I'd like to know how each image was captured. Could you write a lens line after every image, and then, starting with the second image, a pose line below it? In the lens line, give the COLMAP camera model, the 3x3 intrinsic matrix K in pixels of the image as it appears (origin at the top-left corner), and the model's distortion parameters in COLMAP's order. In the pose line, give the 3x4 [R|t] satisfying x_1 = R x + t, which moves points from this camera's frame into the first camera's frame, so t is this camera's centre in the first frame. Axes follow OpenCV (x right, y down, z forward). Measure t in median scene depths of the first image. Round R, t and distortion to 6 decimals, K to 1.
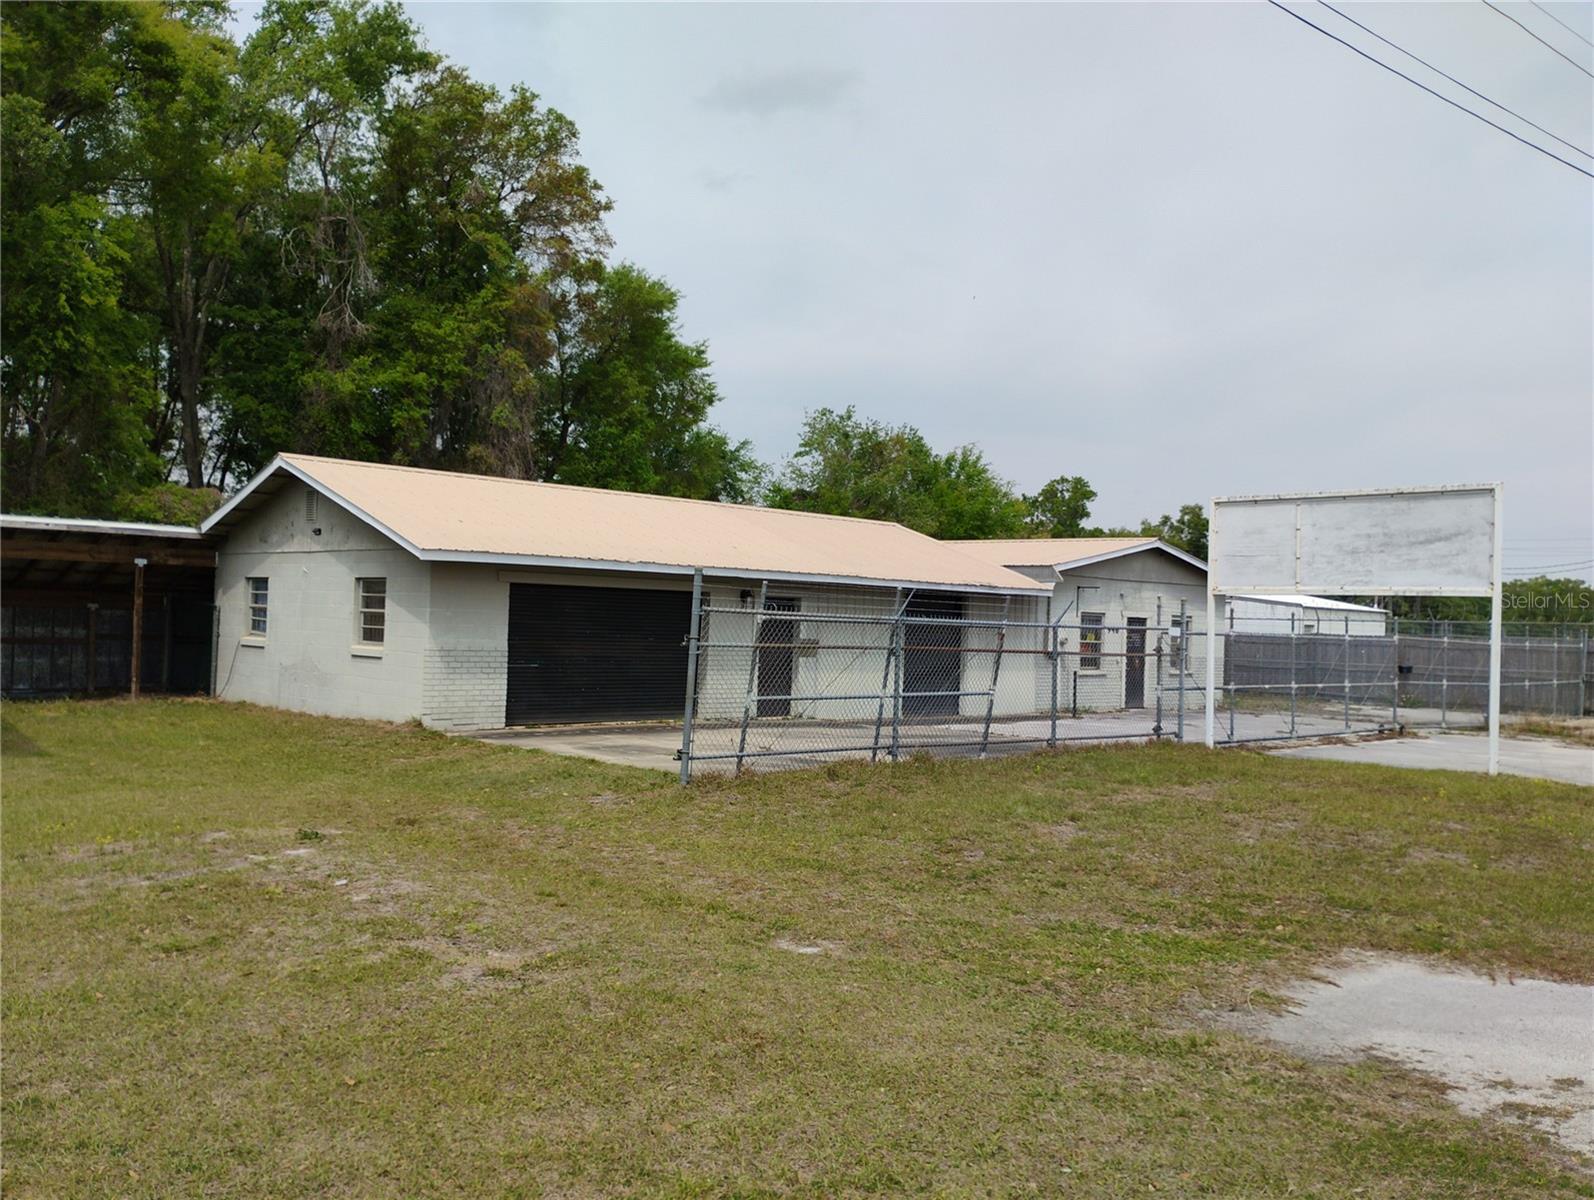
lens RADIAL K [[1348.3, 0, 797.0], [0, 1348.3, 600.0], [0, 0, 1]] dist [0.048458, -0.069073]
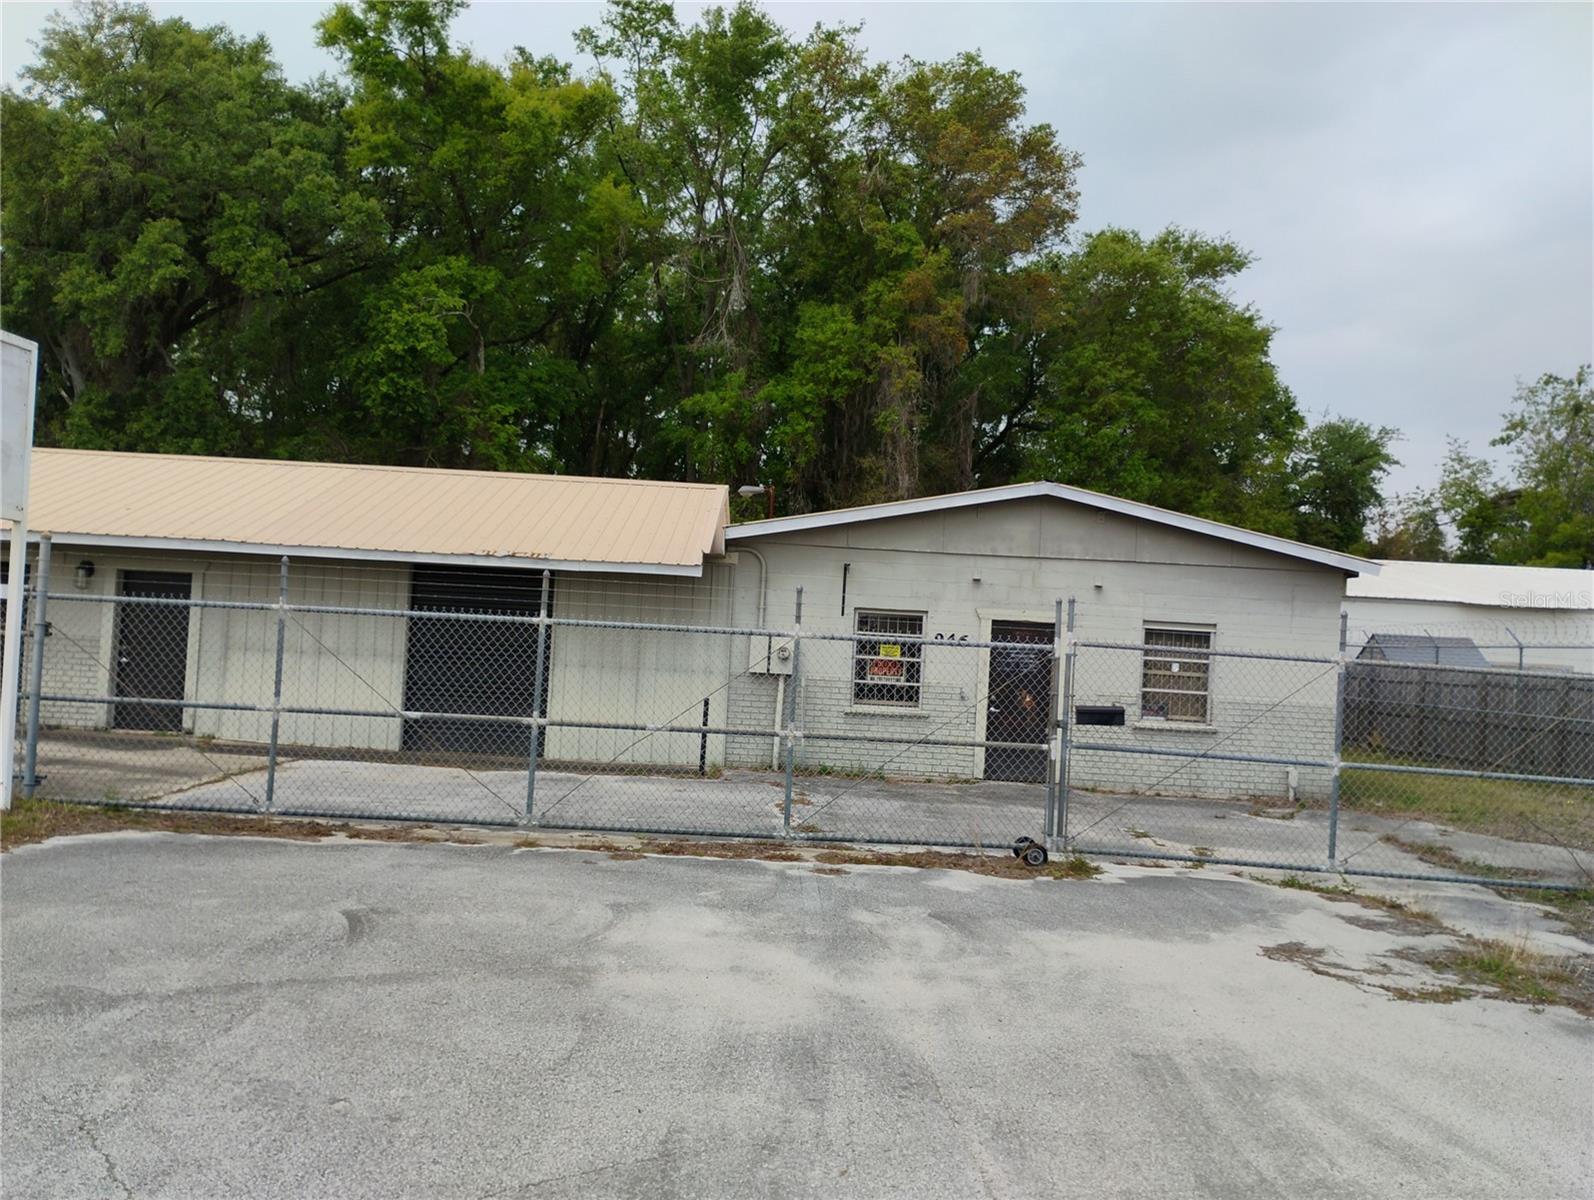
lens RADIAL K [[1348.3, 0, 797.0], [0, 1348.3, 600.0], [0, 0, 1]] dist [0.048458, -0.069073]
pose [[0.711676, -0.011640, -0.702412, 0.610818], [-0.018722, 0.999193, -0.035528, 0.025971], [0.702258, 0.038435, 0.710884, 0.547525]]
